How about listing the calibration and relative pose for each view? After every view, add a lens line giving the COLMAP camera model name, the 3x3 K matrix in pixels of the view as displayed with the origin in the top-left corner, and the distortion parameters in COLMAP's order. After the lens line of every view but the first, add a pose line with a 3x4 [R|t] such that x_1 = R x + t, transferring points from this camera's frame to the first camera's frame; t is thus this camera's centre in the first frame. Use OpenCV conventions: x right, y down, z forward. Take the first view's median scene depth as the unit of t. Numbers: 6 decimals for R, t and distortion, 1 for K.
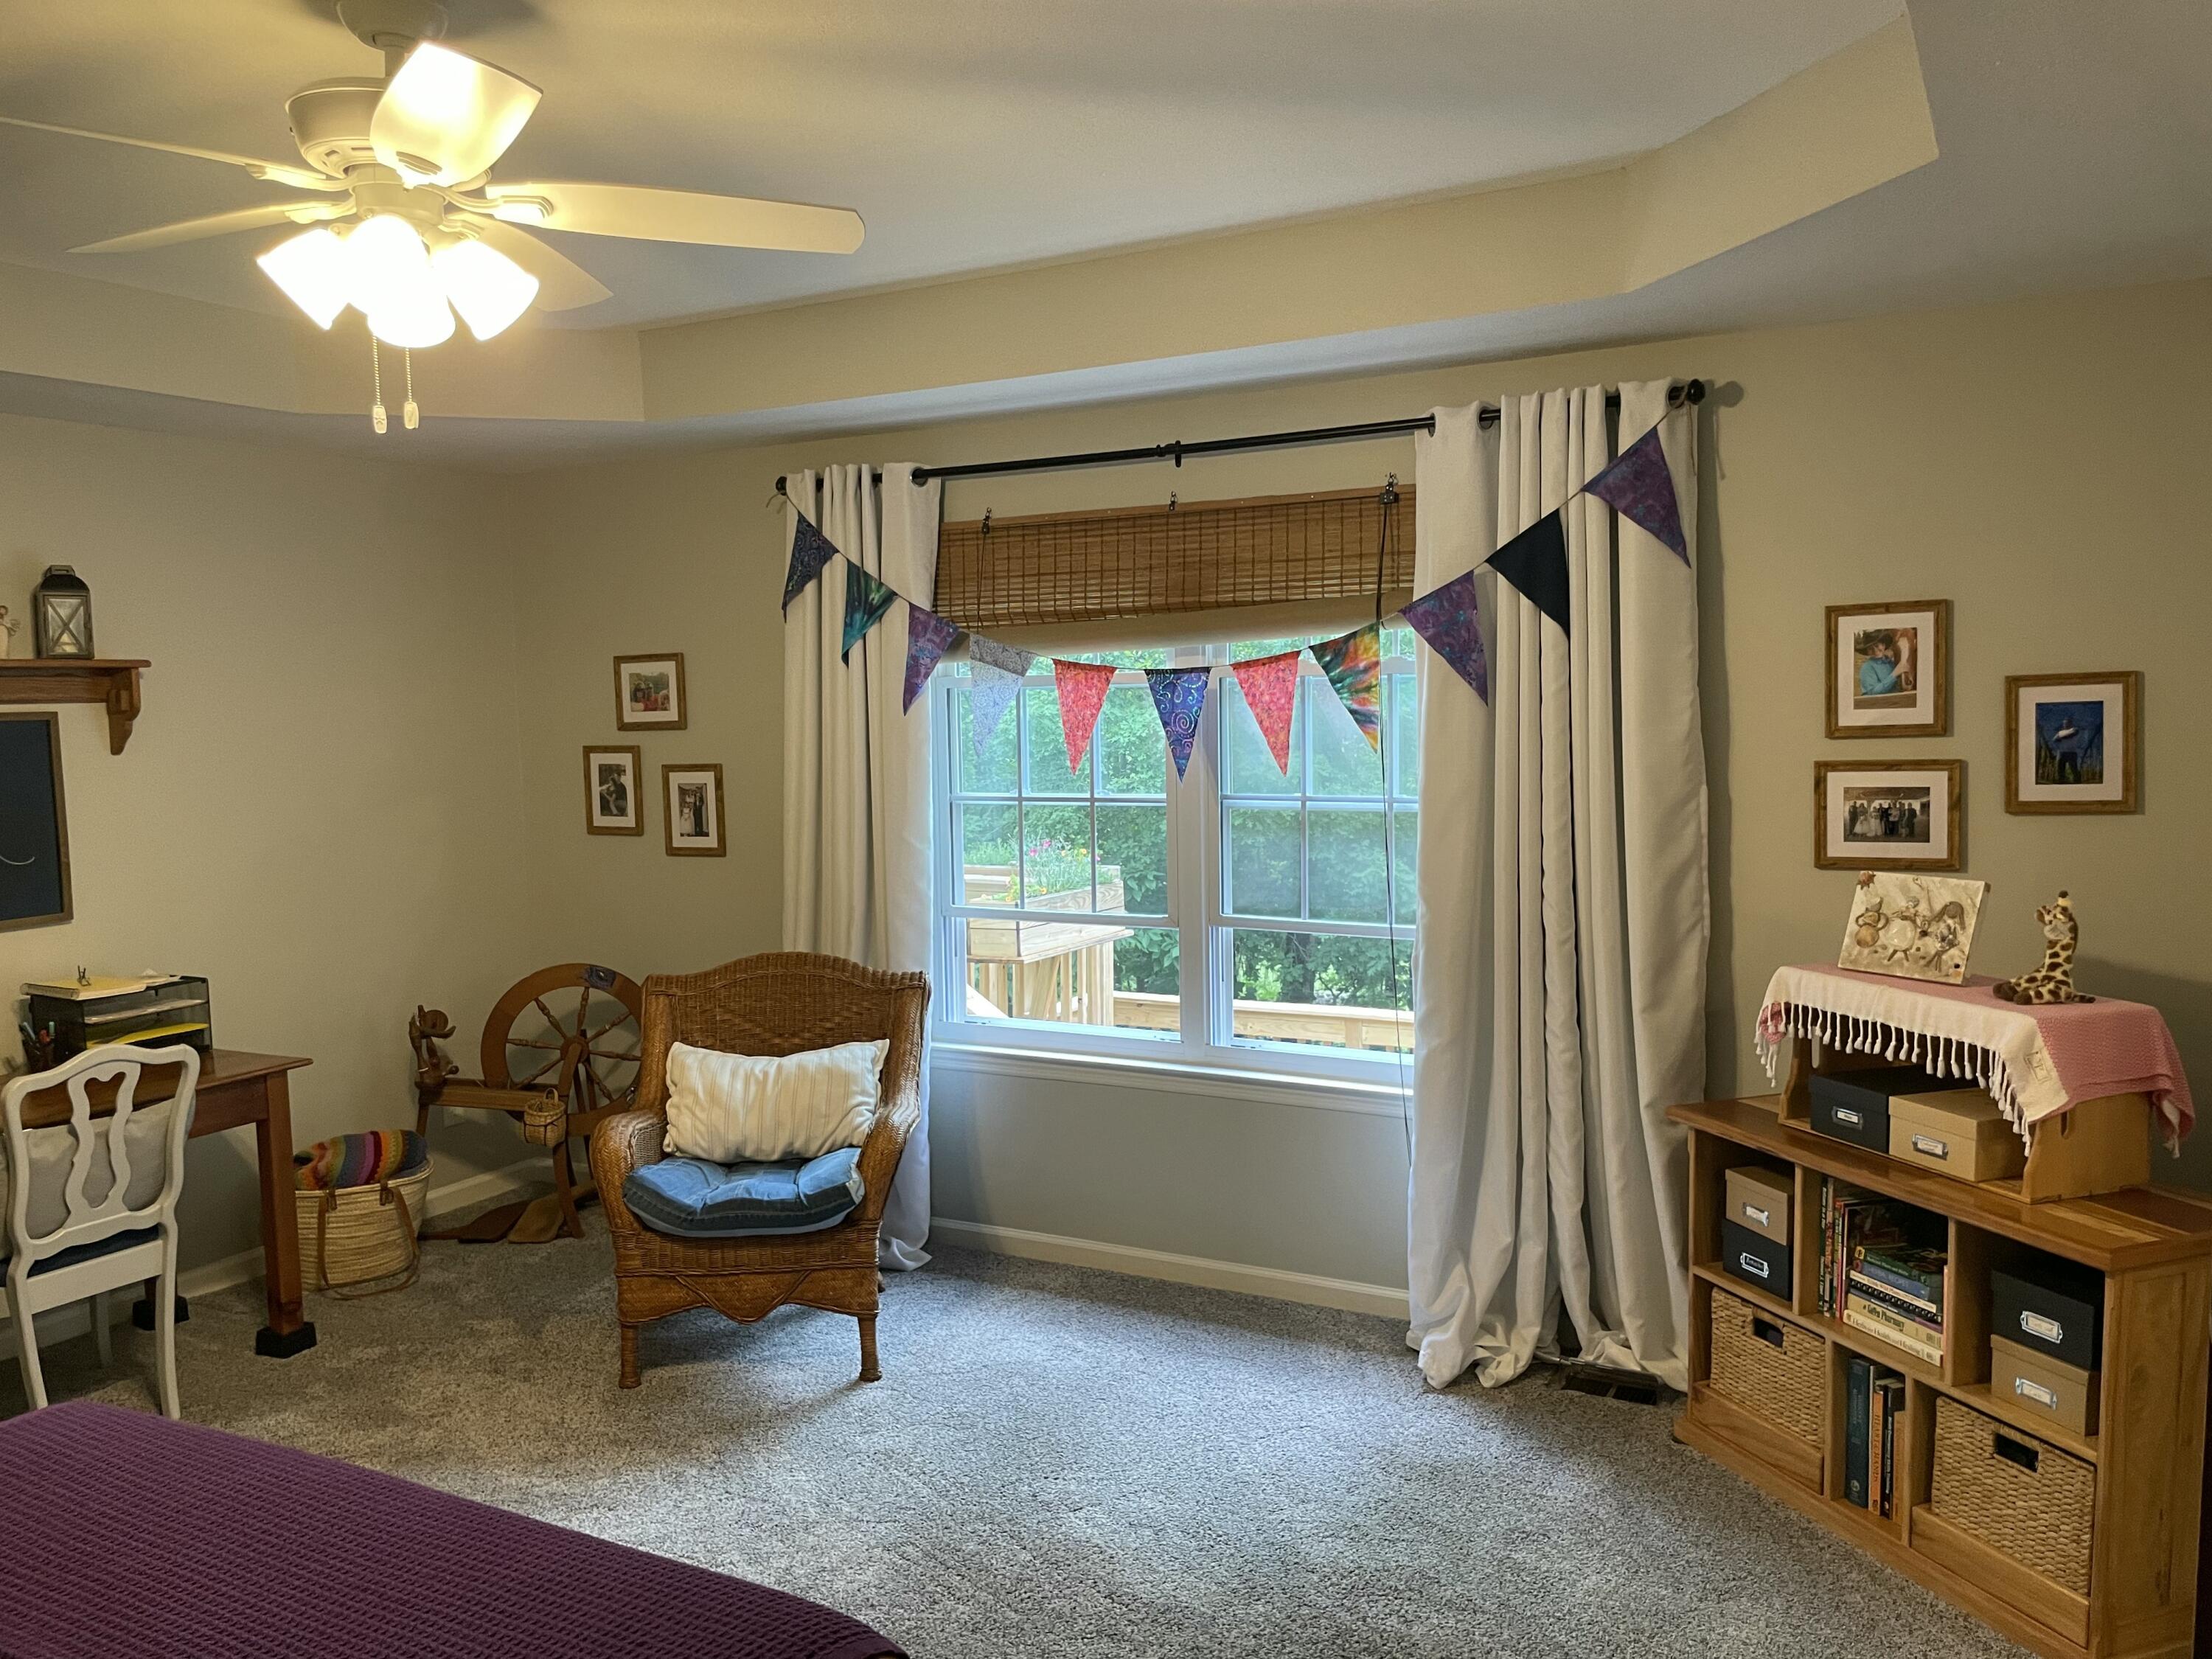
lens RADIAL K [[1677.4, 0, 1125.6], [0, 1677.4, 828.0], [0, 0, 1]] dist [0.092399, -0.125963]
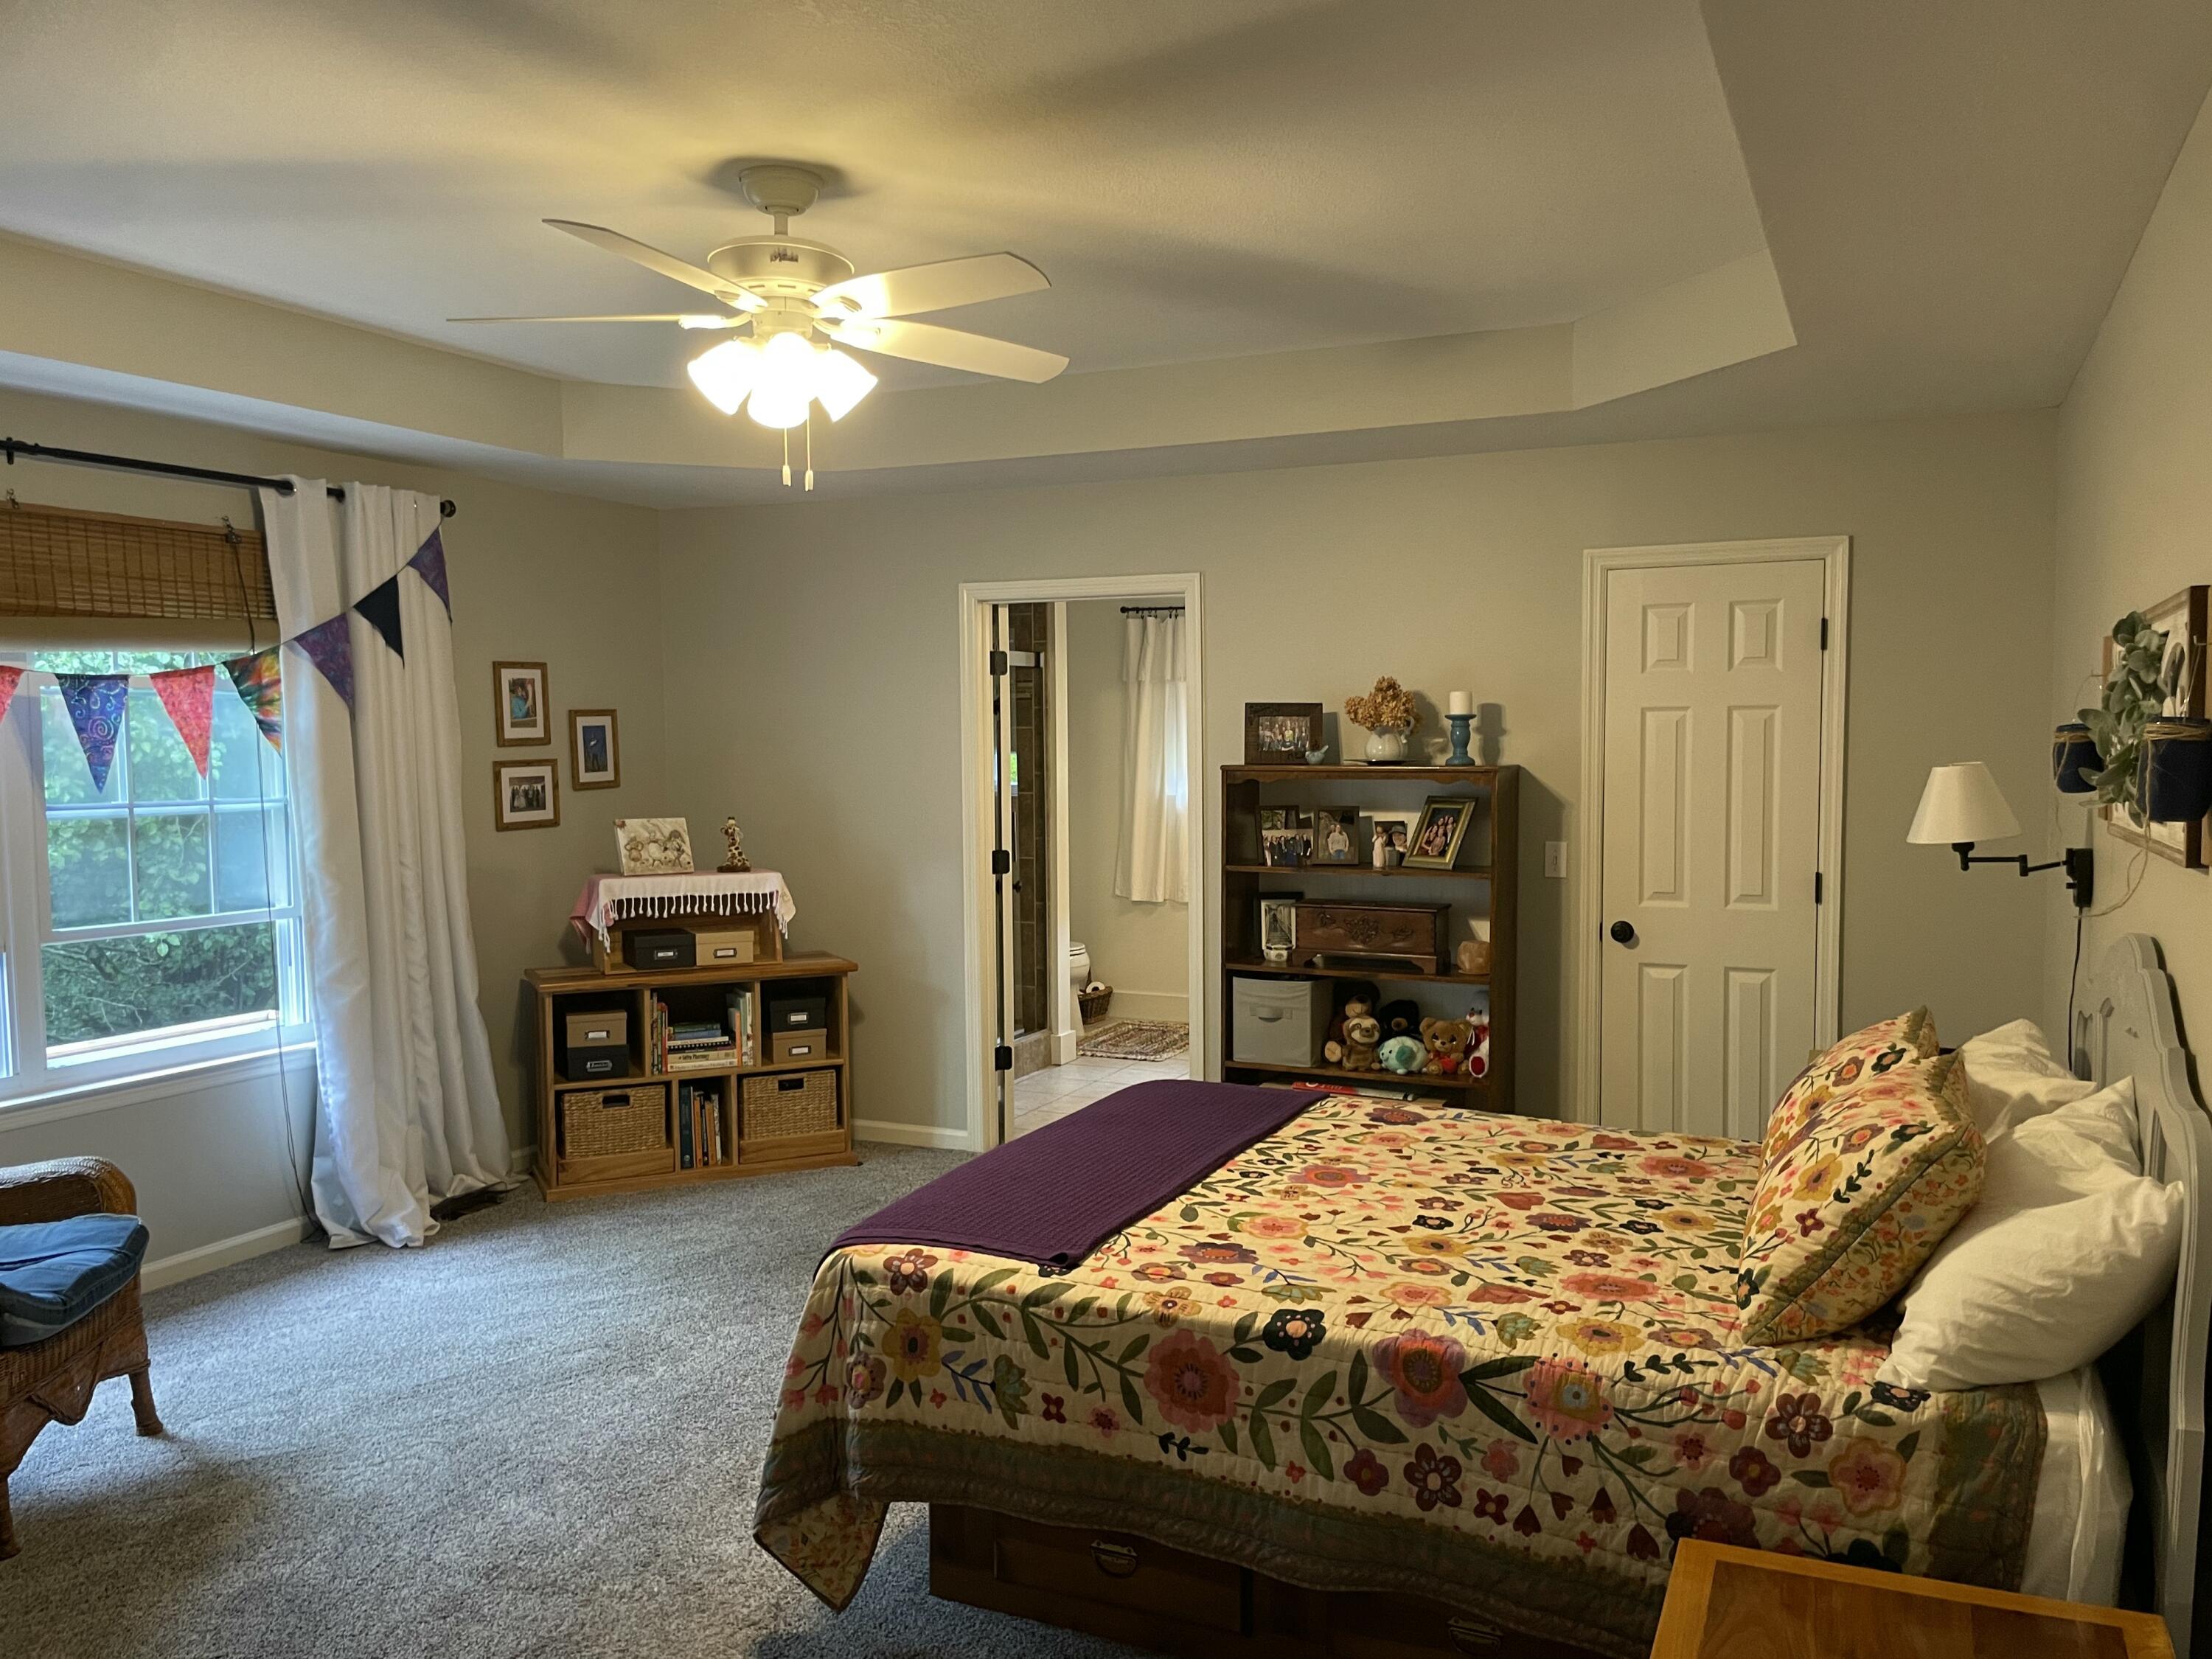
lens RADIAL K [[1677.4, 0, 1118.9], [0, 1677.4, 835.9], [0, 0, 1]] dist [0.092399, -0.125963]
pose [[-0.058462, -0.039897, 0.997492, -1.138361], [0.086743, 0.995219, 0.044890, 0.007964], [-0.994514, 0.089150, -0.054722, 0.518681]]
